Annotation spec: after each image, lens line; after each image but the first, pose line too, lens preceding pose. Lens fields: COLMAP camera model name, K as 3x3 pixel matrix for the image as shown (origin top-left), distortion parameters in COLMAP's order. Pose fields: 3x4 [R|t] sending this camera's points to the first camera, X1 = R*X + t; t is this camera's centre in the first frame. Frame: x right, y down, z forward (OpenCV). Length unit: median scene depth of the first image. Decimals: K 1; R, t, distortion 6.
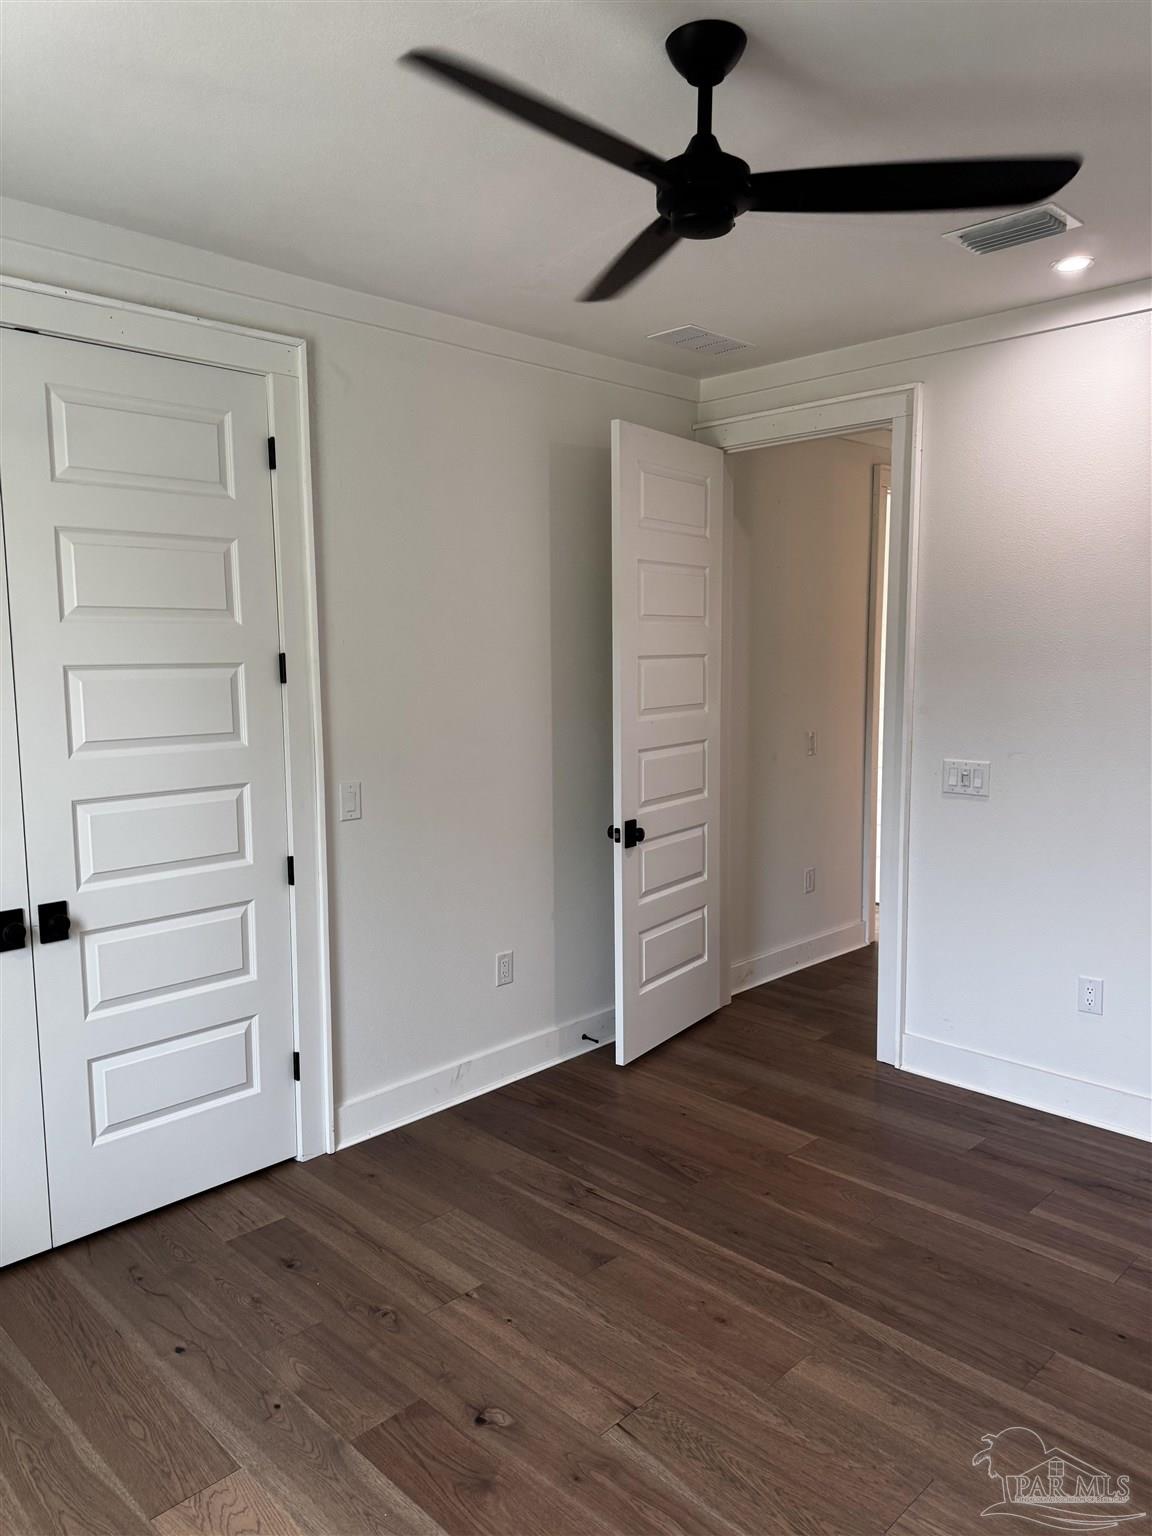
lens RADIAL K [[1087.1, 0, 545.7], [0, 1087.1, 775.6], [0, 0, 1]] dist [0.064533, -0.067012]
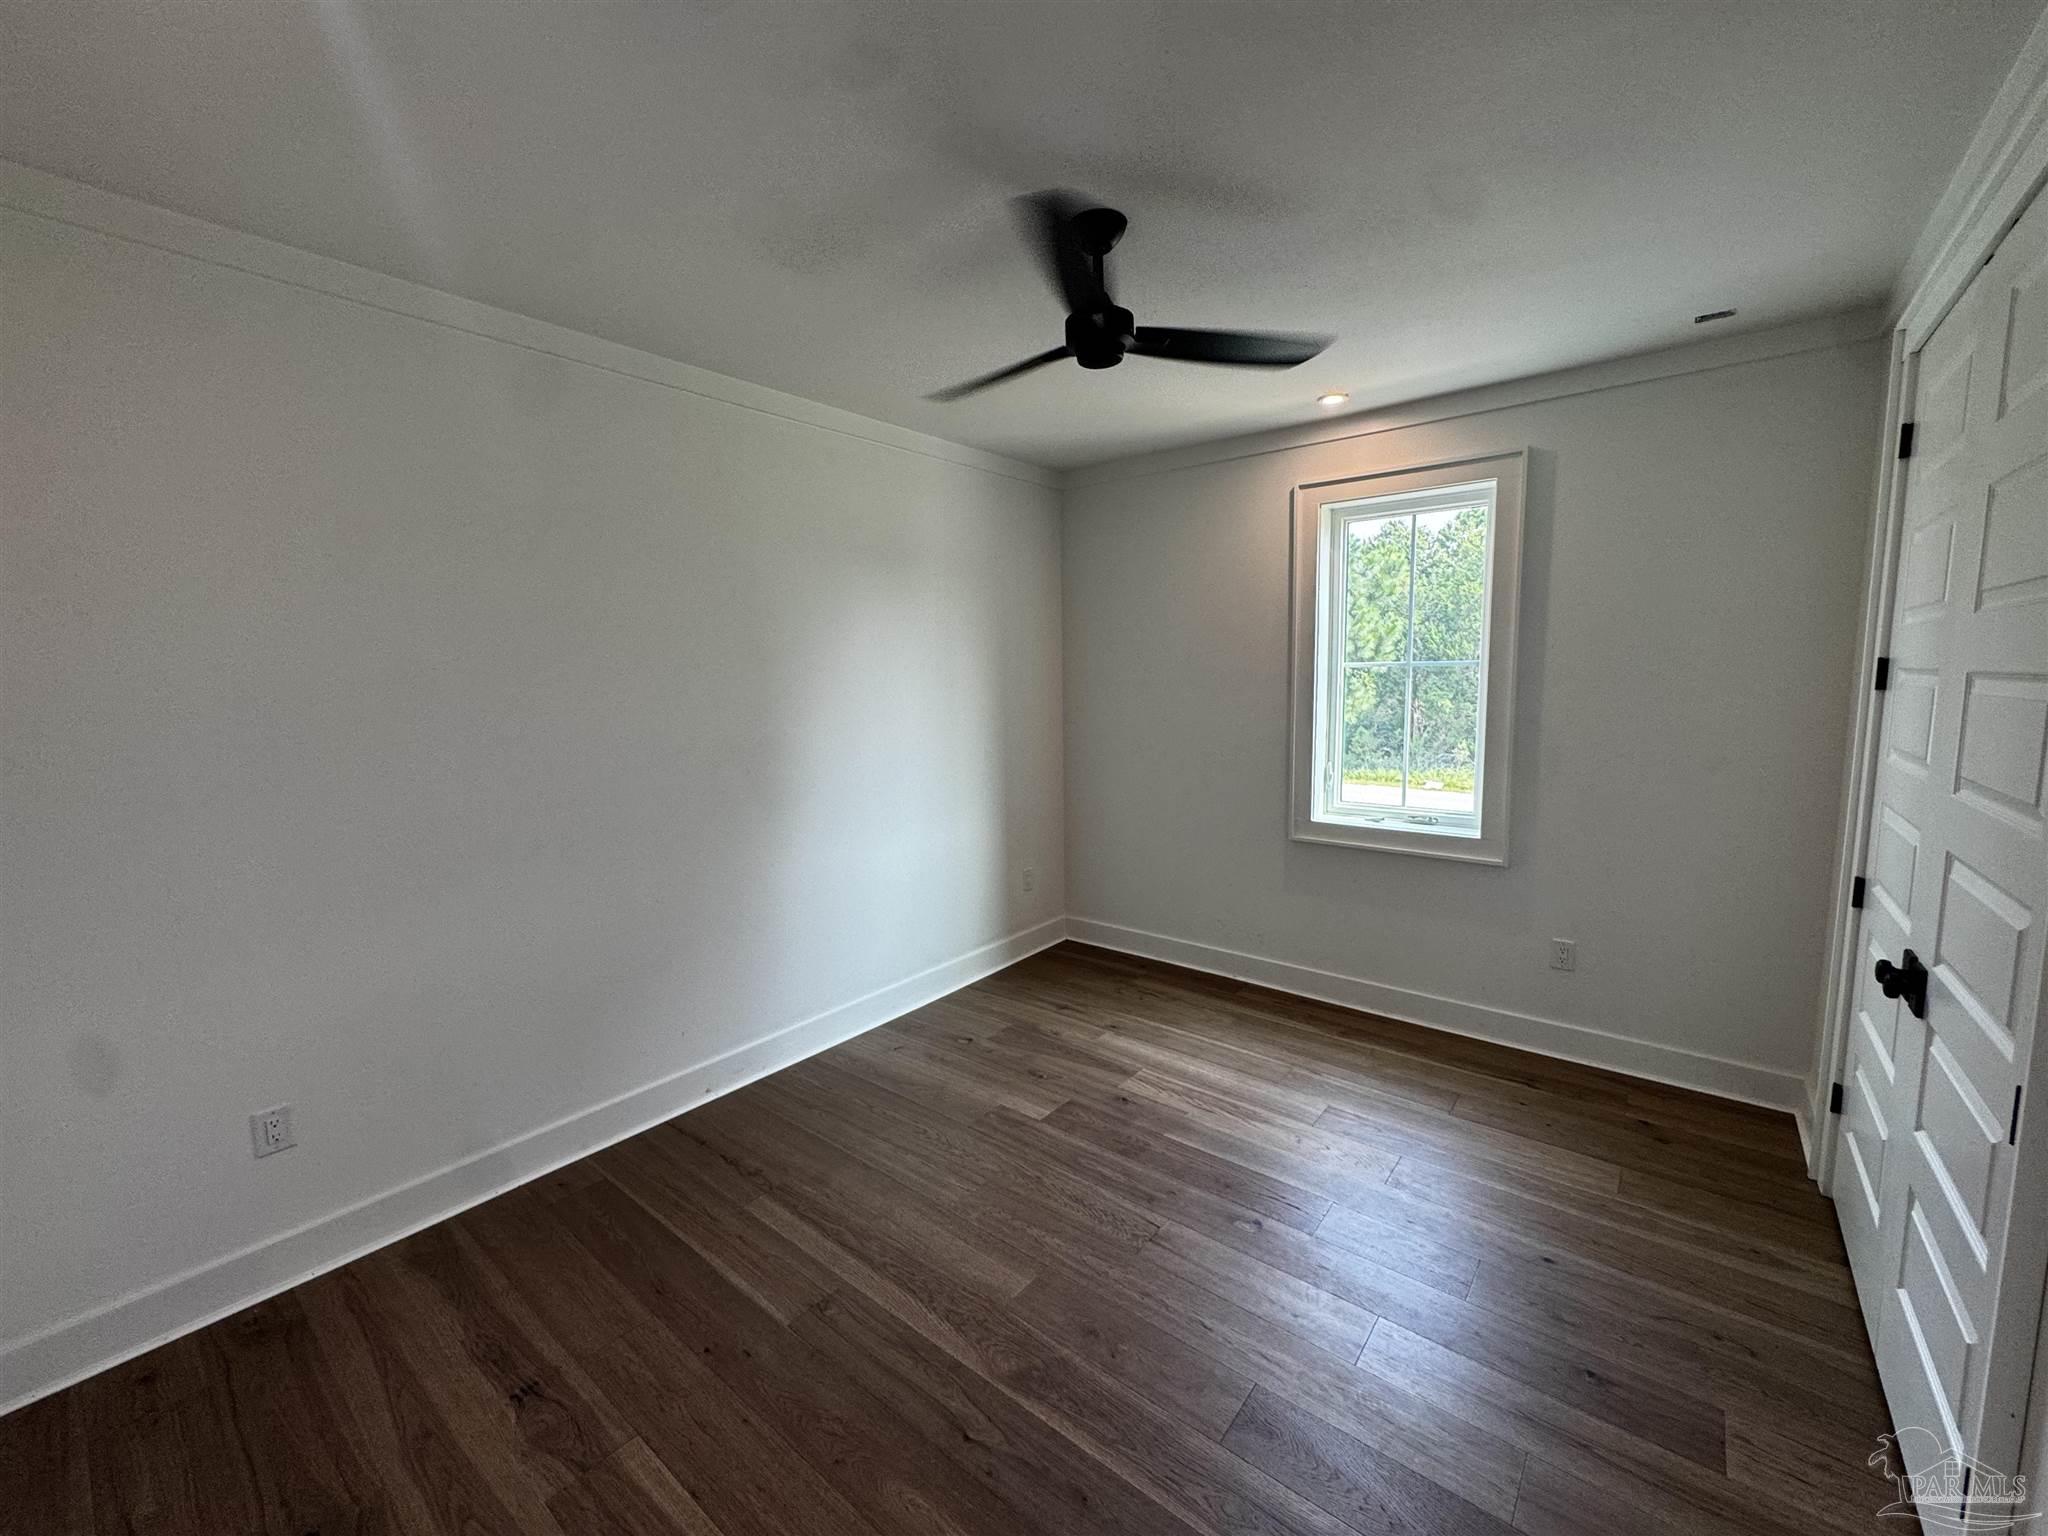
lens RADIAL K [[824.6, 0, 1021.4], [0, 824.6, 767.5], [0, 0, 1]] dist [0.000053, 0.001679]
pose [[-0.991554, 0.036186, -0.124547, 0.232845], [0.006370, 0.972718, 0.231902, -0.144009], [0.129540, 0.229150, -0.964733, 1.244110]]
